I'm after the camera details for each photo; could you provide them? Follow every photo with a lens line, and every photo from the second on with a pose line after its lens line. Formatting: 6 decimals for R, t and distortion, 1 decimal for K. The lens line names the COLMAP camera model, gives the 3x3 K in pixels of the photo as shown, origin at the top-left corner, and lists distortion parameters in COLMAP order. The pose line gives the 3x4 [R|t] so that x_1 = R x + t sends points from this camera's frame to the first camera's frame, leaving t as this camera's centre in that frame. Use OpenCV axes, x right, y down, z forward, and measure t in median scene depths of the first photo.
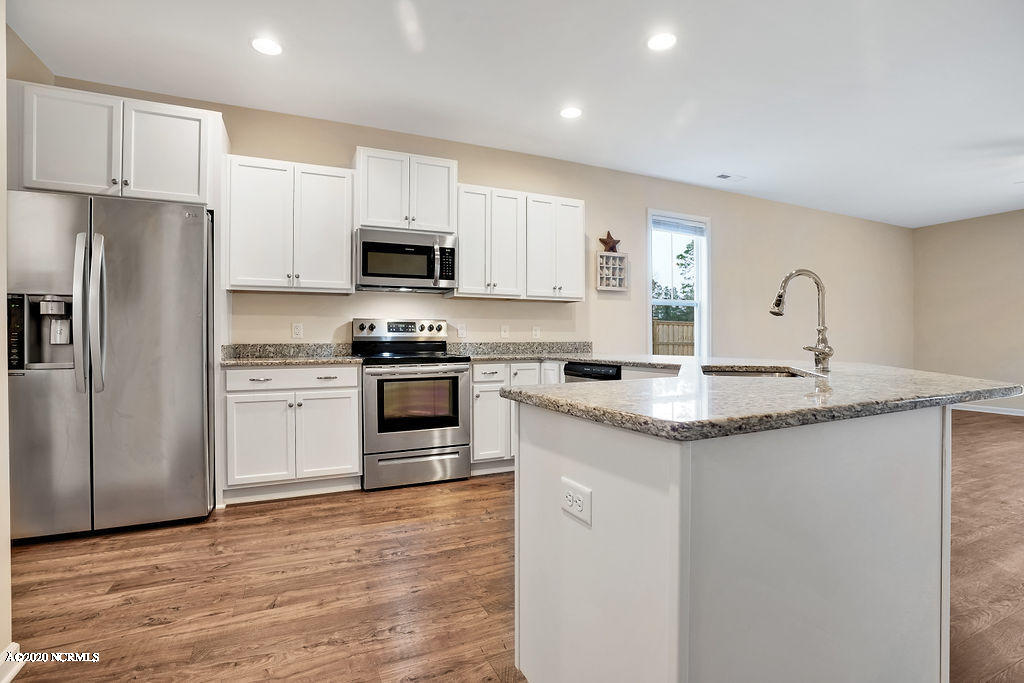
lens RADIAL K [[489.4, 0, 510.2], [0, 489.4, 338.5], [0, 0, 1]] dist [-0.042078, 0.001038]
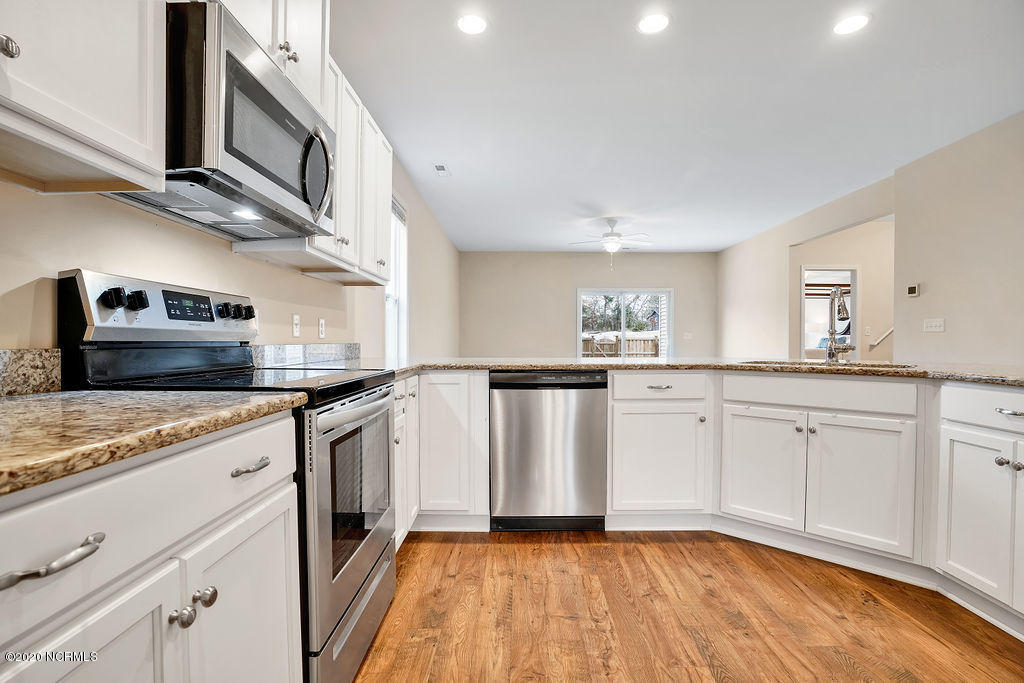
lens RADIAL K [[489.4, 0, 510.2], [0, 489.4, 338.5], [0, 0, 1]] dist [-0.042078, 0.001038]
pose [[0.422536, 0.003692, 0.906339, -0.572364], [-0.005889, 0.999982, -0.001328, 0.001843], [-0.906327, -0.004776, 0.422550, 0.729154]]
